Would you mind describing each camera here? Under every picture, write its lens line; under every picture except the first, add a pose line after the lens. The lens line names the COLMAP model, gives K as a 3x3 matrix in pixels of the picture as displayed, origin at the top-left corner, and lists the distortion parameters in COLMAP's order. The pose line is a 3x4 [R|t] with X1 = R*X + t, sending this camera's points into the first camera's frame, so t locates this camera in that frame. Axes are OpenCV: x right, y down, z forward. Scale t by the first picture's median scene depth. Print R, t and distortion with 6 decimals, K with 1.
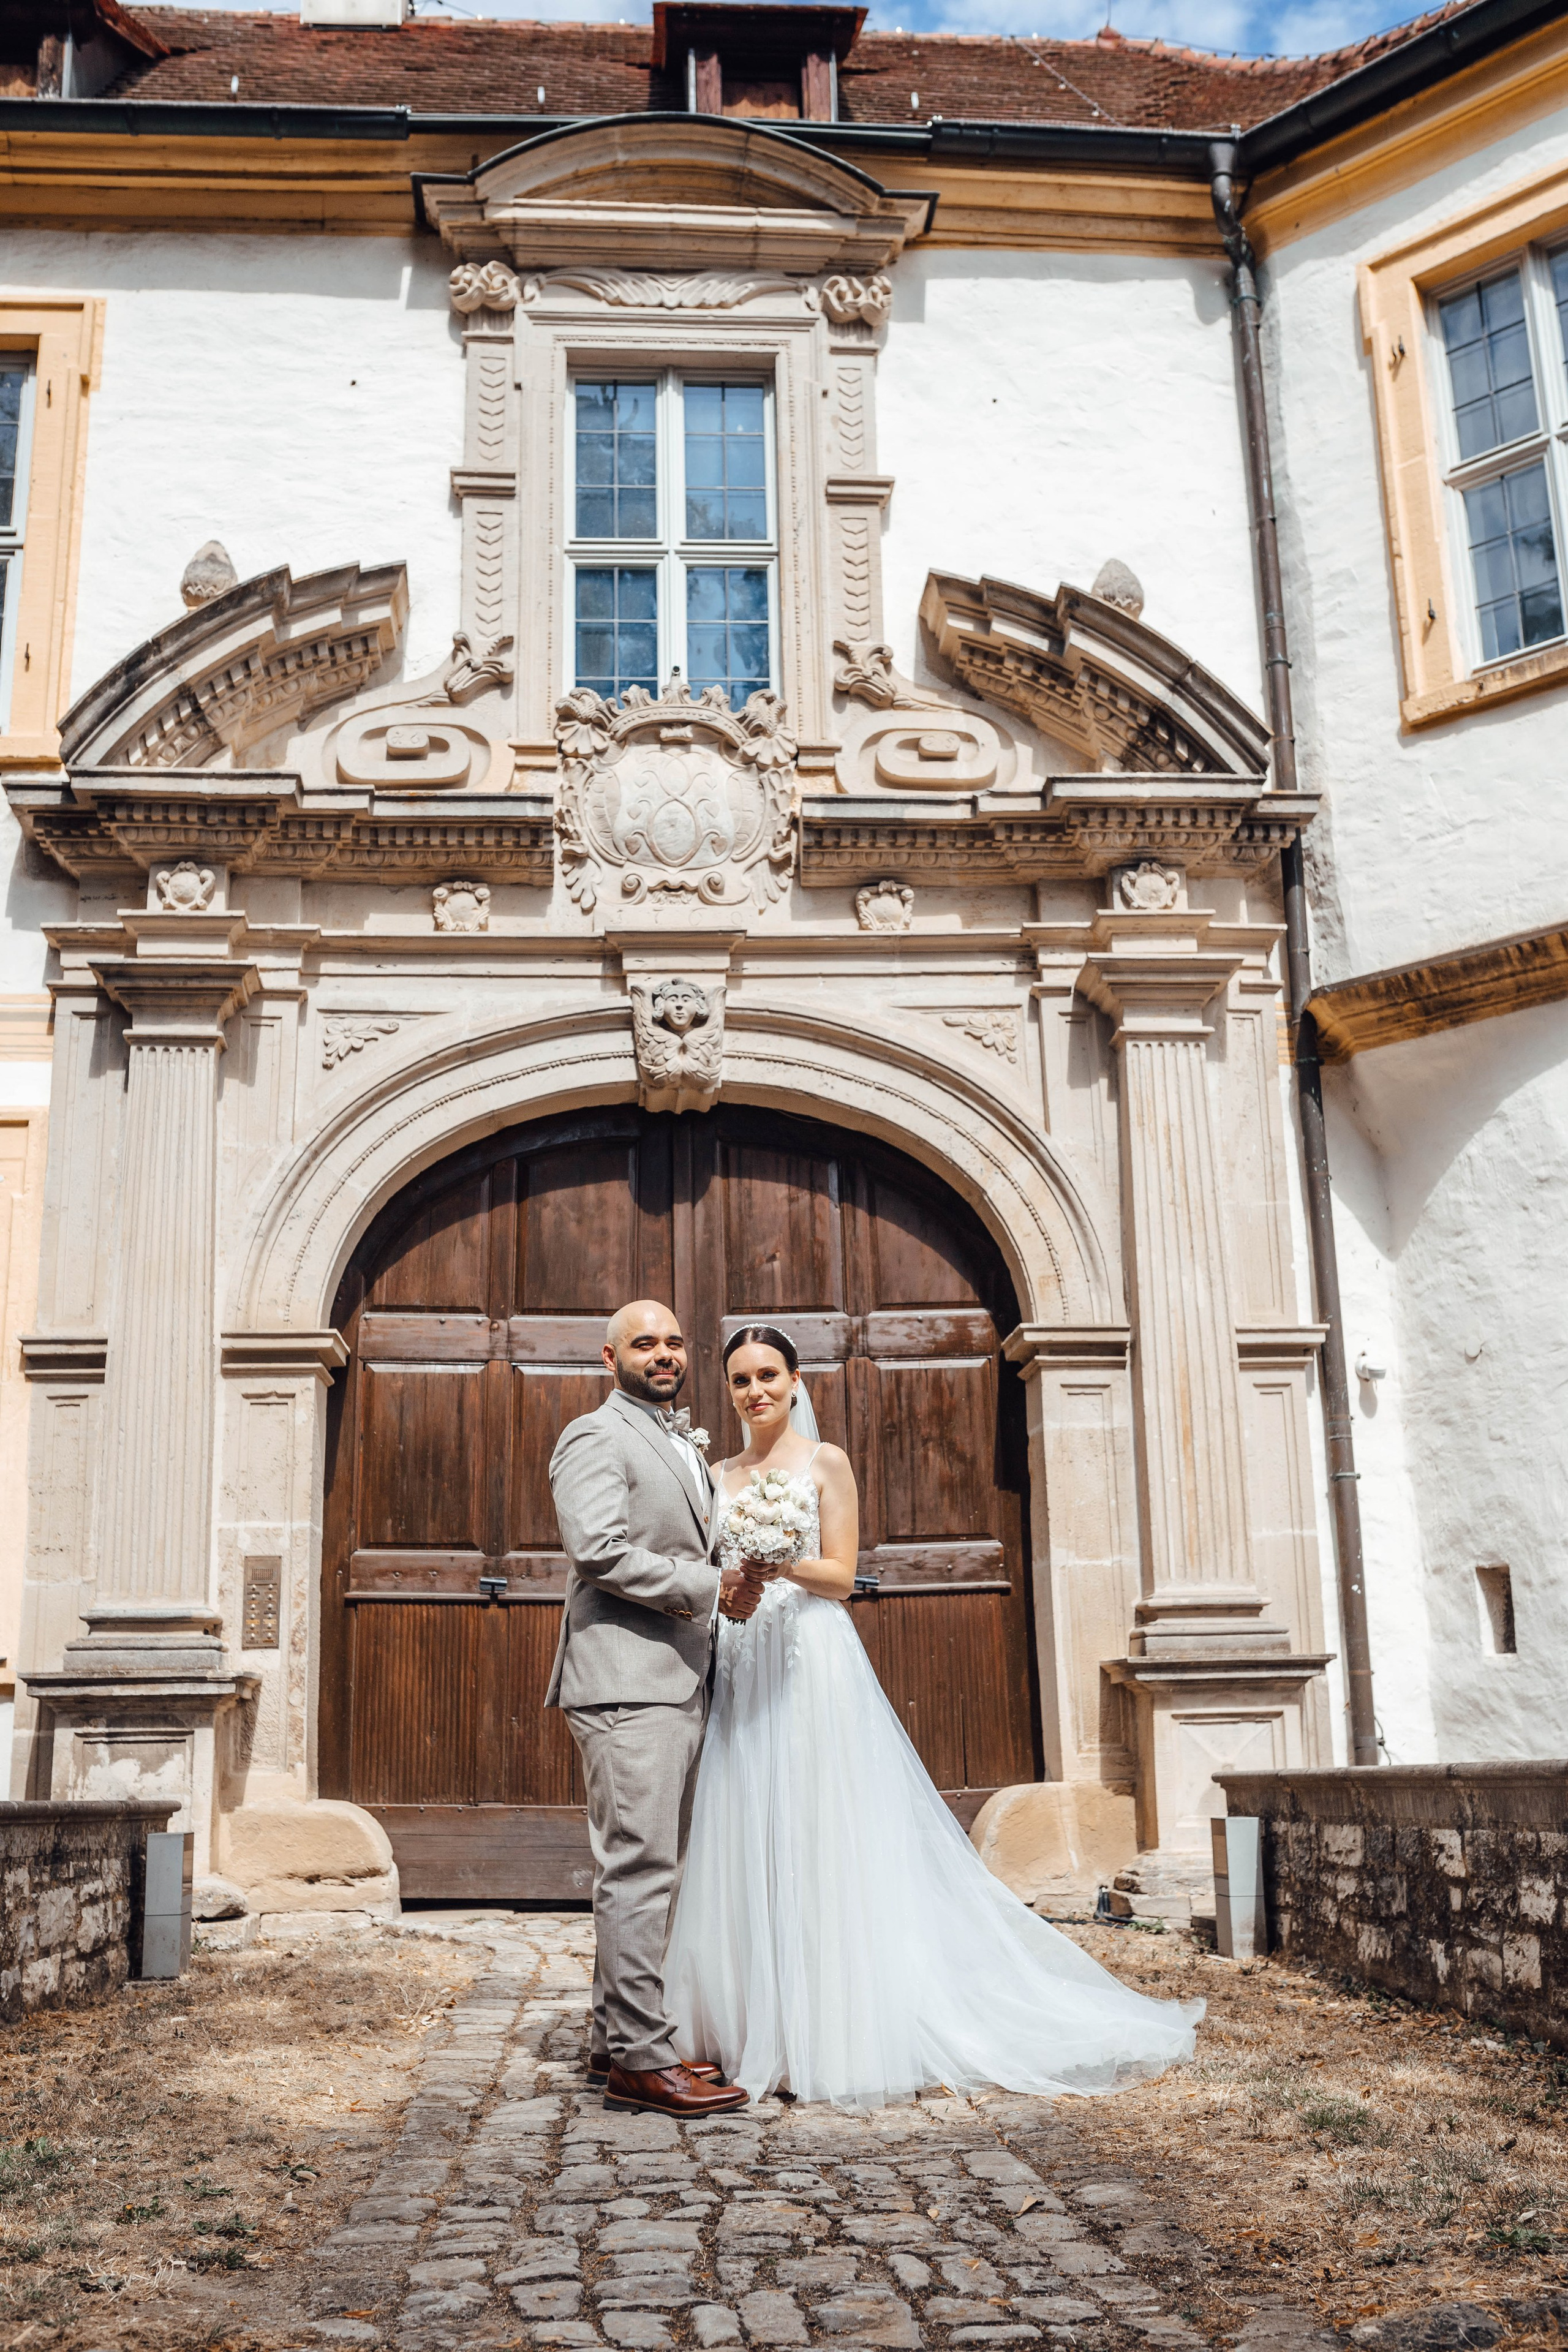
lens RADIAL K [[2953.3, 0, 782.6], [0, 2953.3, 1065.2], [0, 0, 1]] dist [-0.015357, -0.008394]
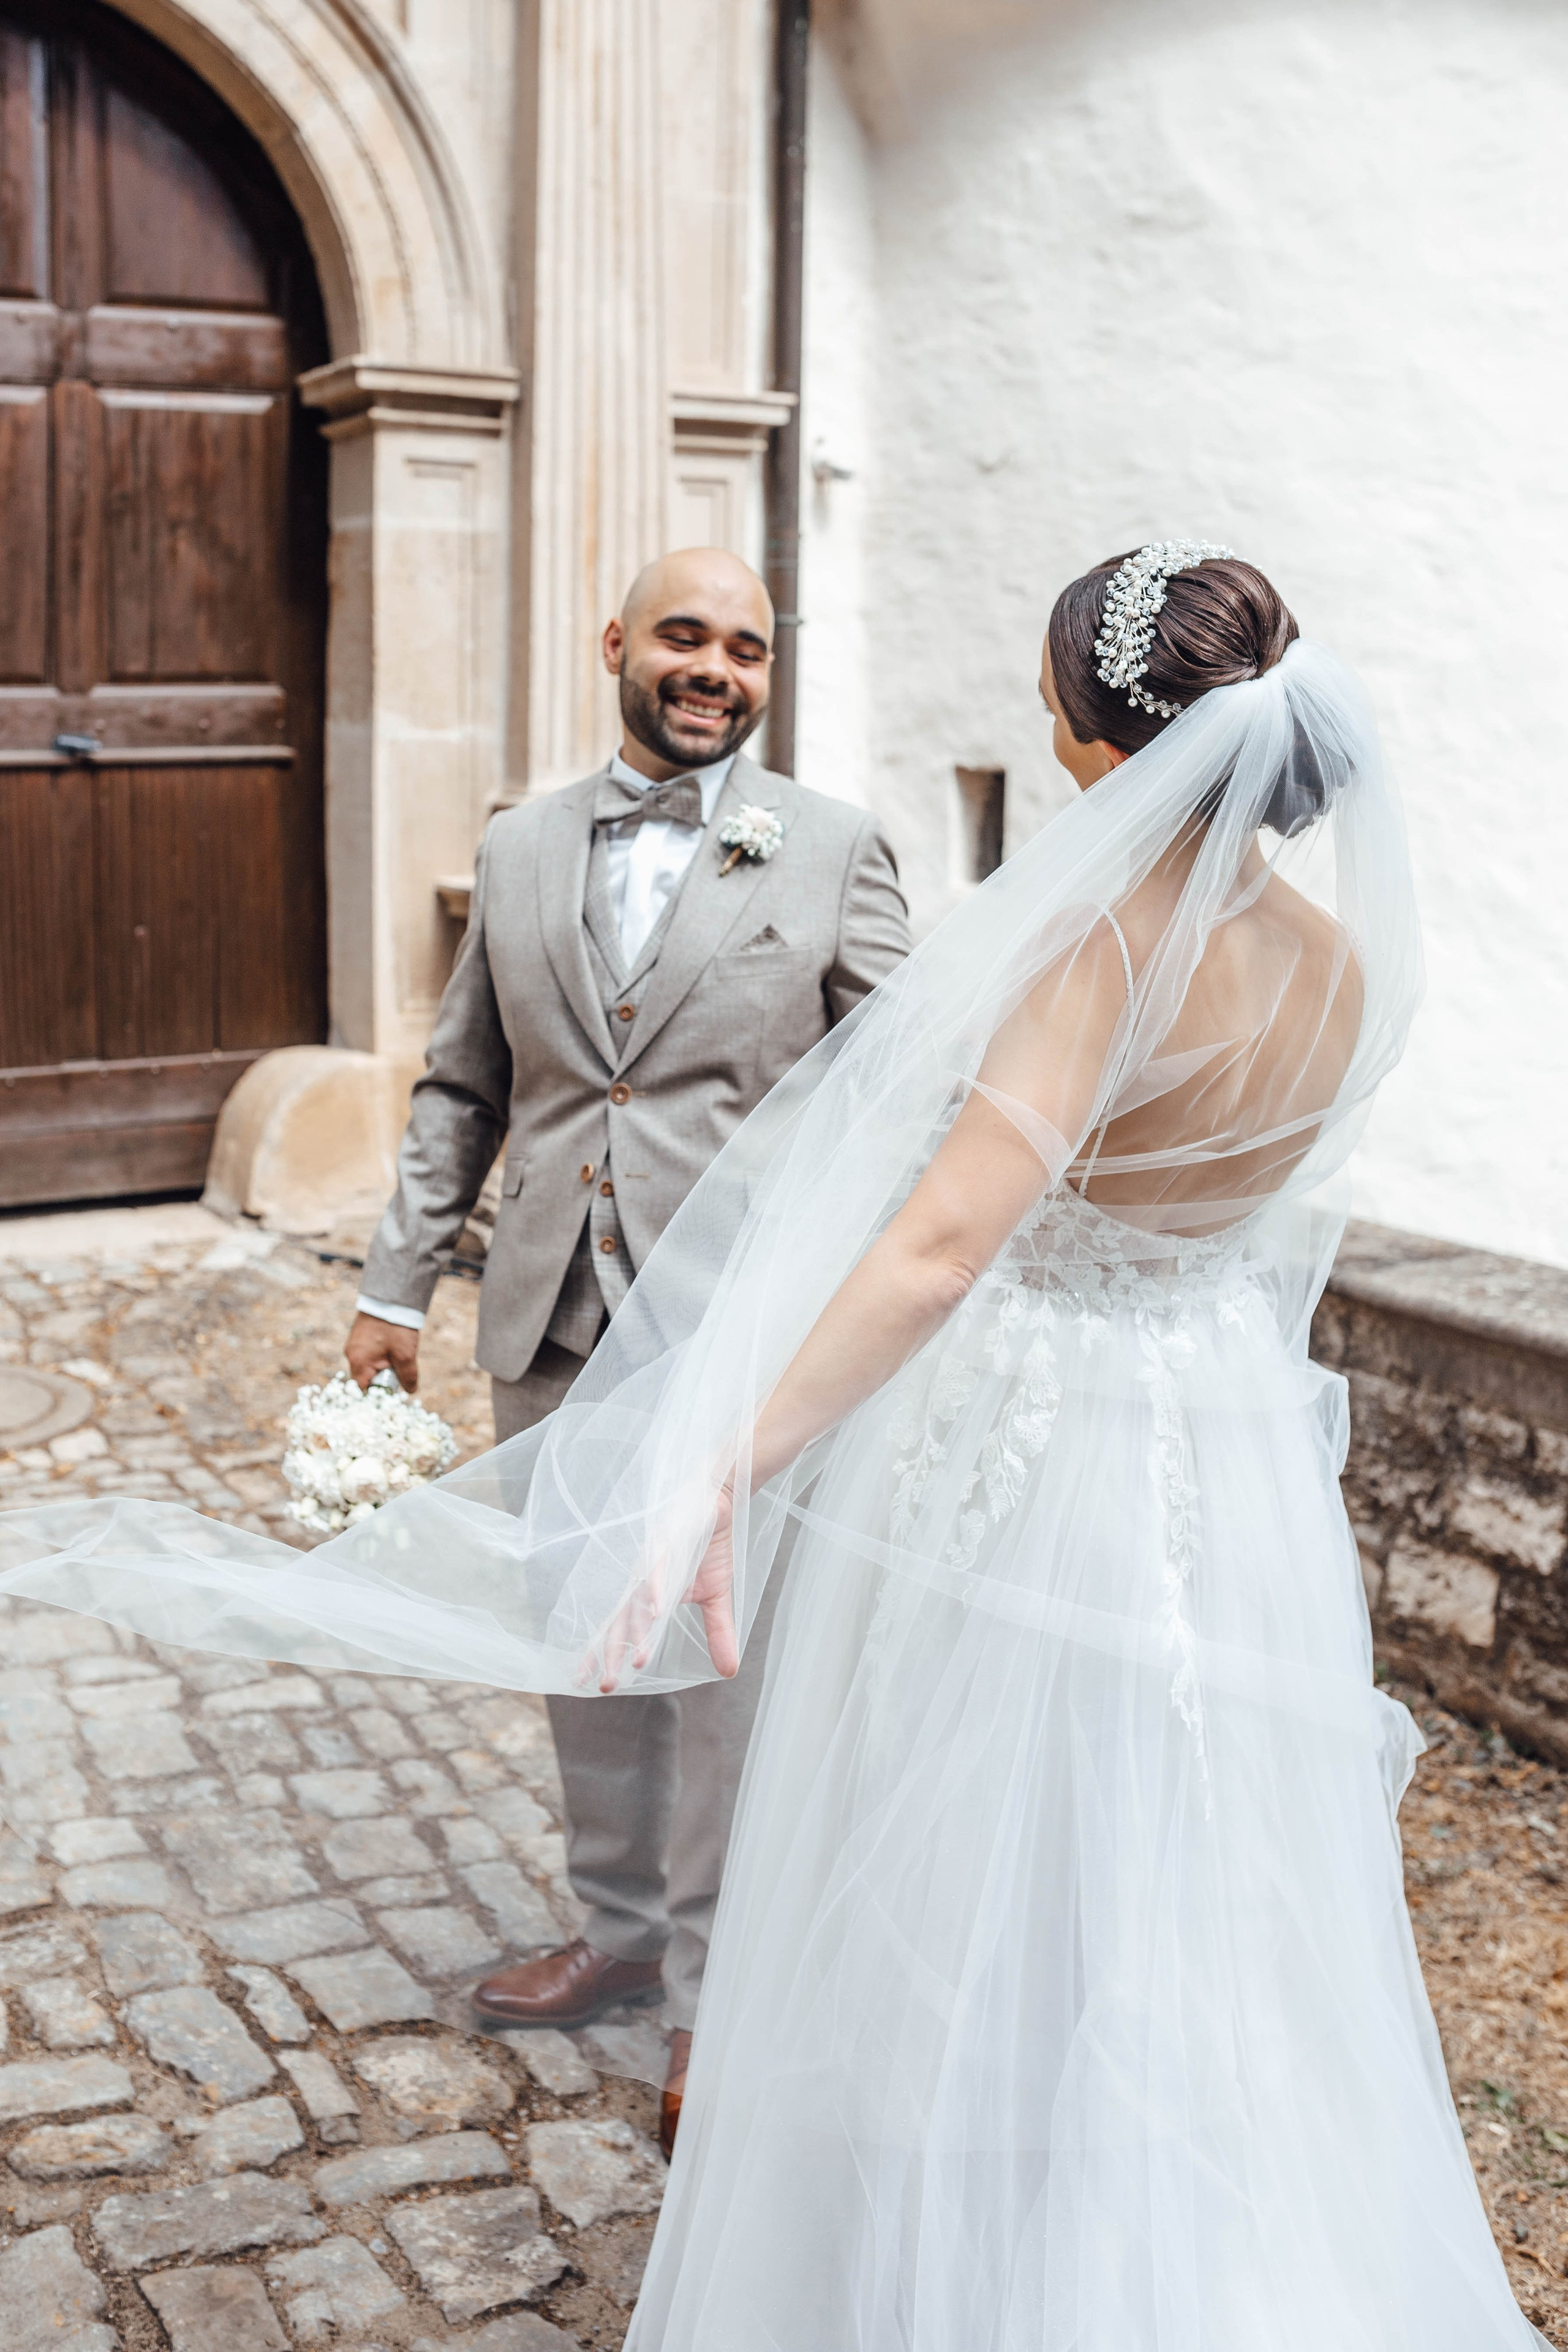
lens RADIAL K [[2953.3, 0, 782.6], [0, 2953.3, 1065.2], [0, 0, 1]] dist [-0.015357, -0.008394]
pose [[0.905281, -0.013456, 0.424599, -0.103895], [-0.148849, 0.926087, 0.346708, -0.003756], [-0.397882, -0.377069, 0.836367, 0.381335]]
